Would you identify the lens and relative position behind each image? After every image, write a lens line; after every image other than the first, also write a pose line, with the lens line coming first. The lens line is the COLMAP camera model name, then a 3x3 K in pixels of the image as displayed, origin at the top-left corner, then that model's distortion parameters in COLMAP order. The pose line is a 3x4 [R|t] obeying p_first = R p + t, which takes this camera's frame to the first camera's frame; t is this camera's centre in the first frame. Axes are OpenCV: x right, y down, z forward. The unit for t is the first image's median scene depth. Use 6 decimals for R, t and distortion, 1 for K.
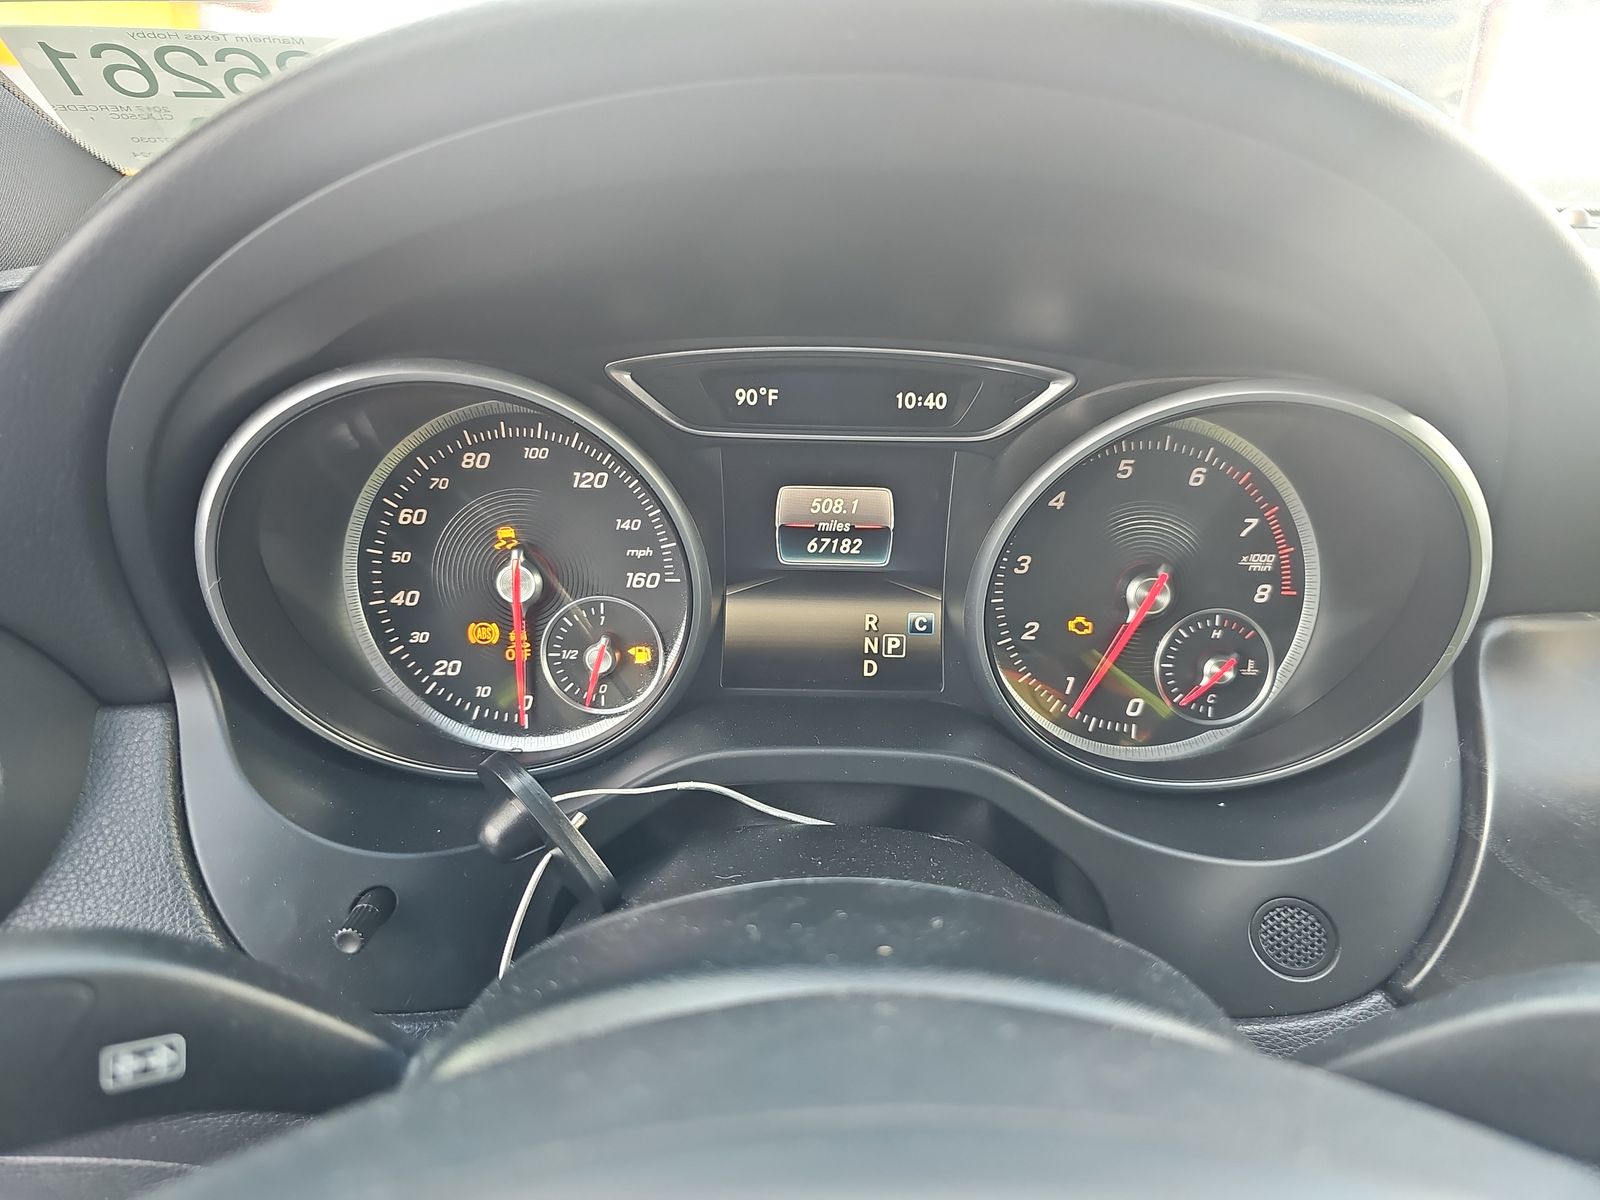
lens RADIAL K [[1072.1, 0, 795.5], [0, 1072.1, 600.9], [0, 0, 1]] dist [0.023062, -0.021801]
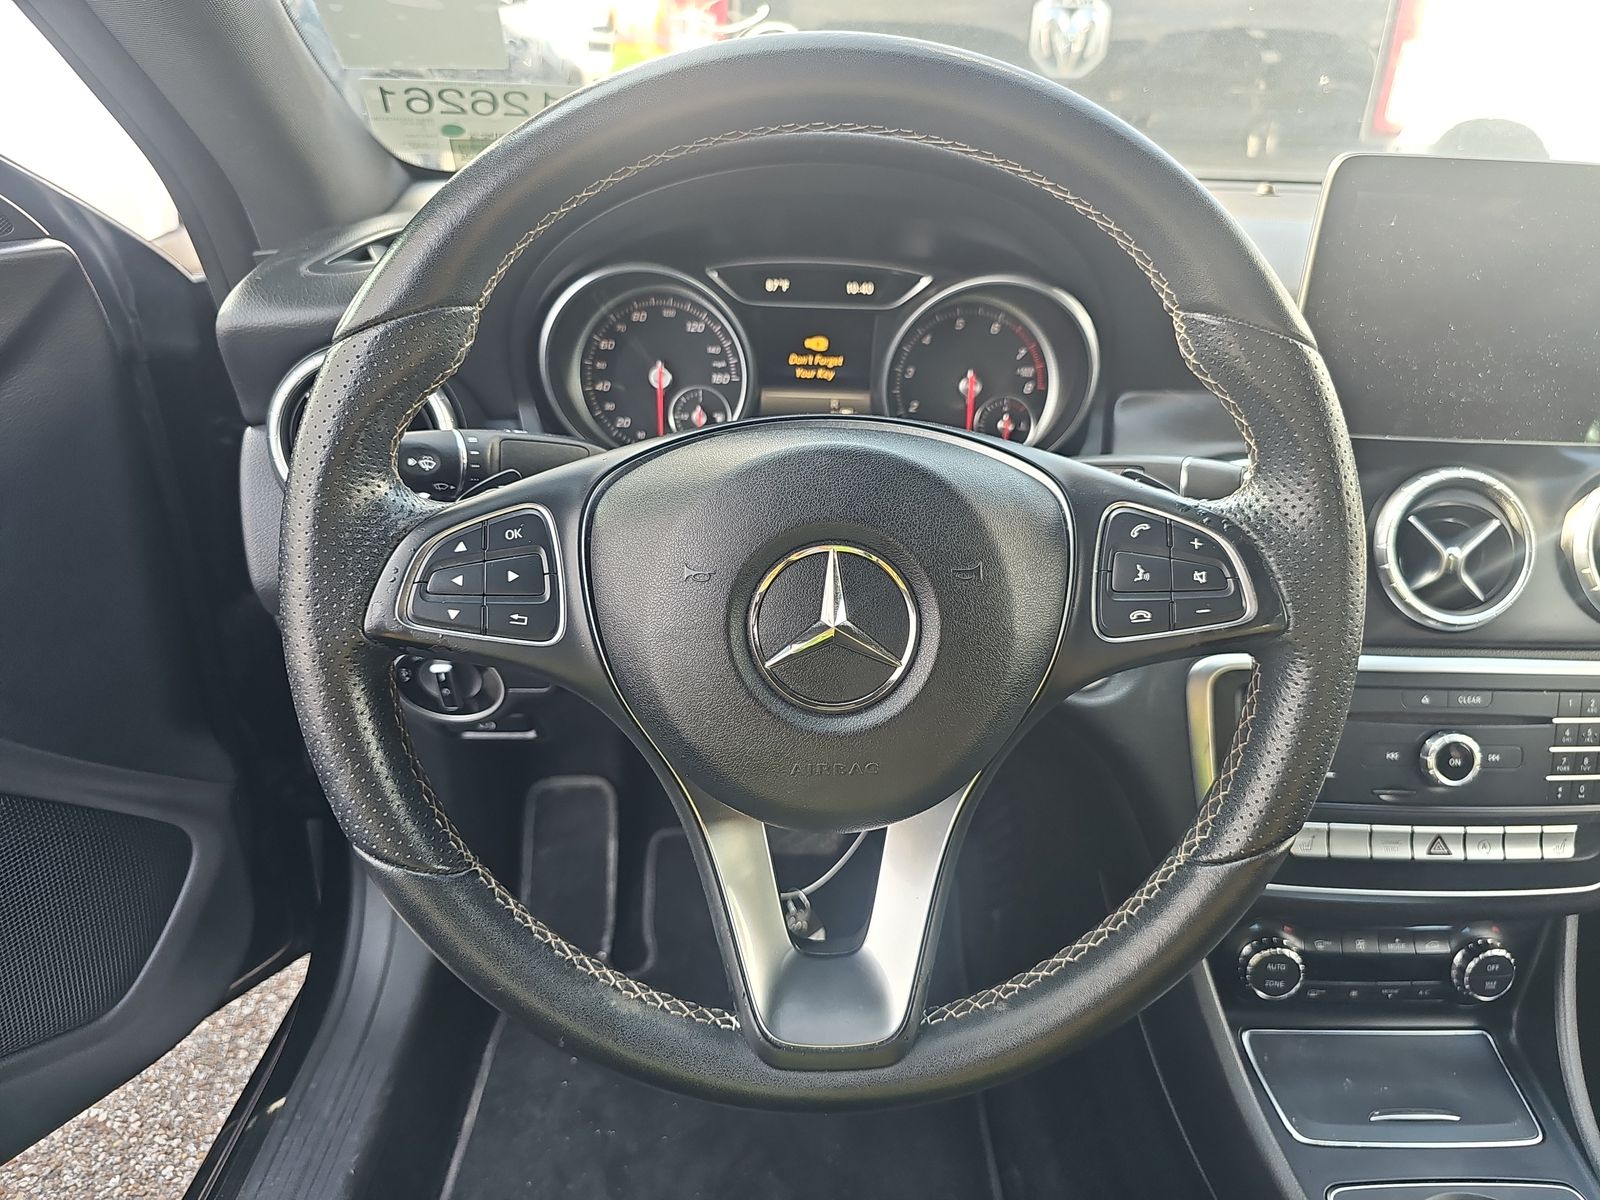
lens RADIAL K [[1072.1, 0, 794.4], [0, 1072.1, 606.8], [0, 0, 1]] dist [0.023062, -0.021801]
pose [[0.999651, 0.000659, 0.026394, -0.057205], [-0.002373, 0.997885, 0.064963, 0.277003], [-0.026295, -0.065003, 0.997539, -1.037310]]
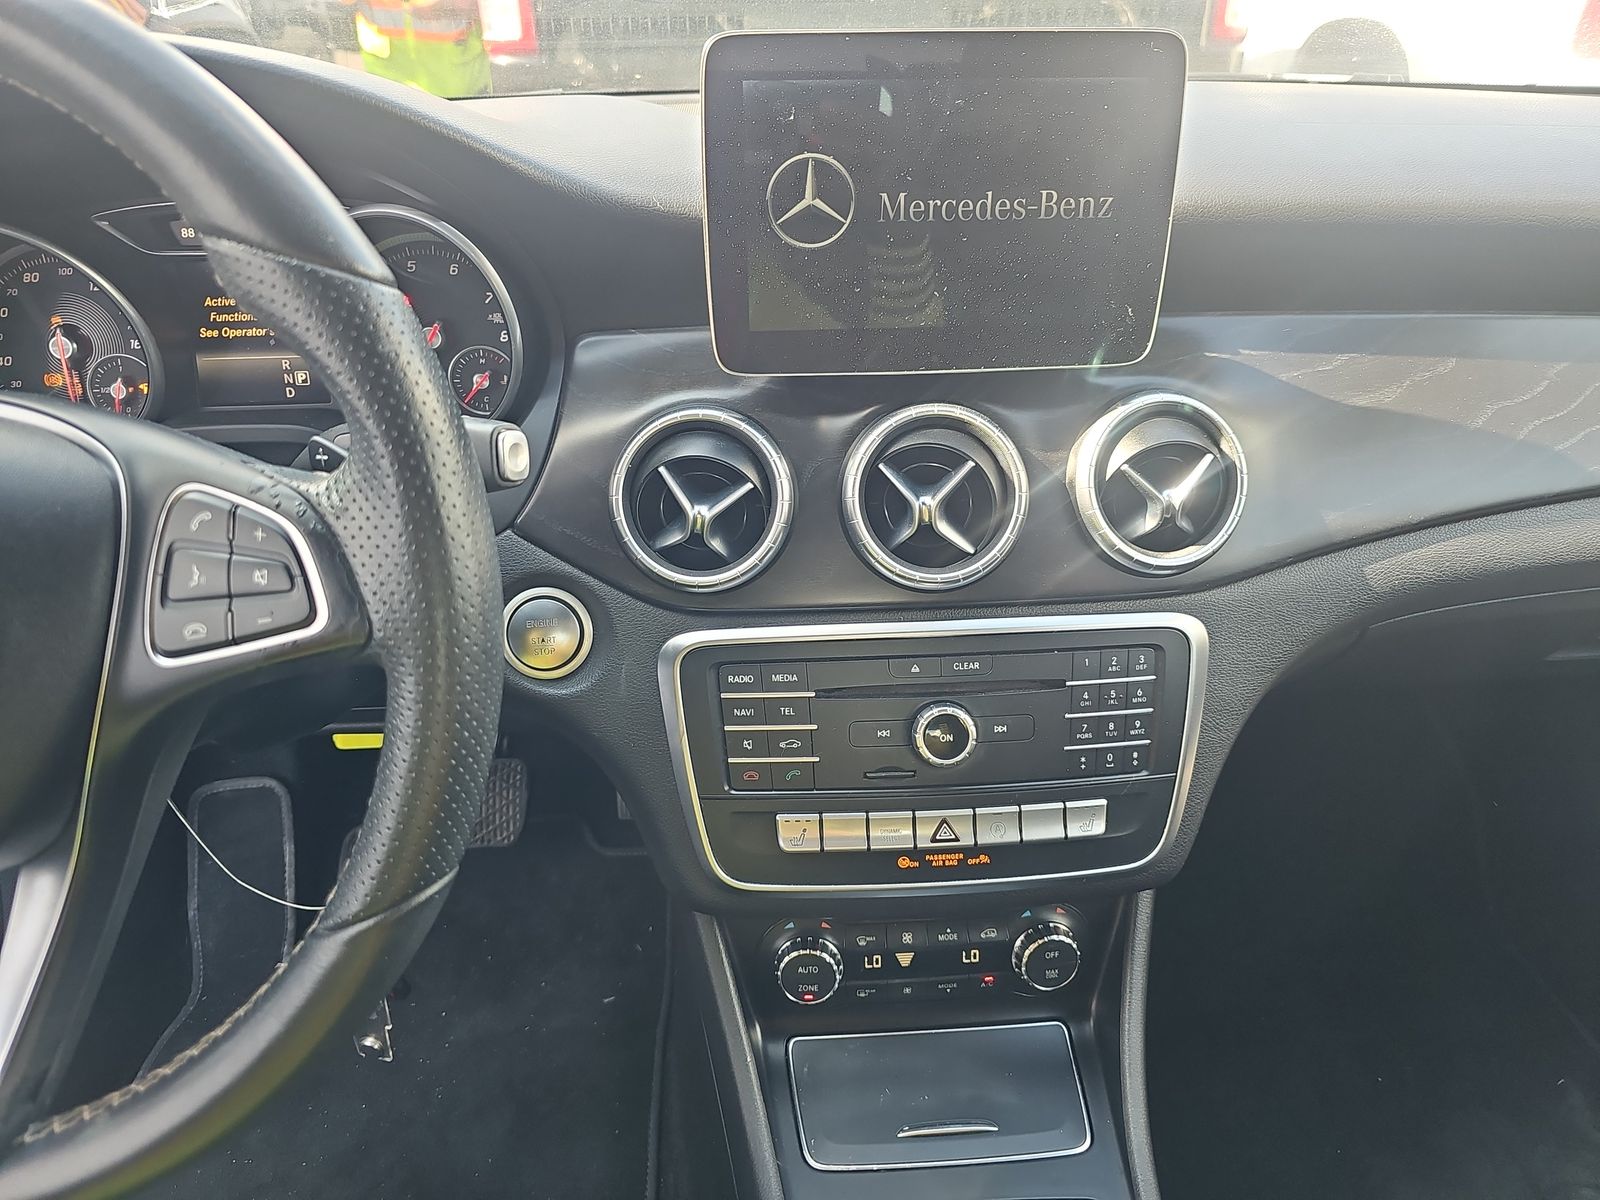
lens RADIAL K [[1072.1, 0, 805.5], [0, 1072.1, 592.6], [0, 0, 1]] dist [0.023062, -0.021801]
pose [[0.997699, -0.057631, 0.035713, 0.855818], [0.053737, 0.993353, 0.101792, 0.263302], [-0.041342, -0.099639, 0.994164, -0.831272]]
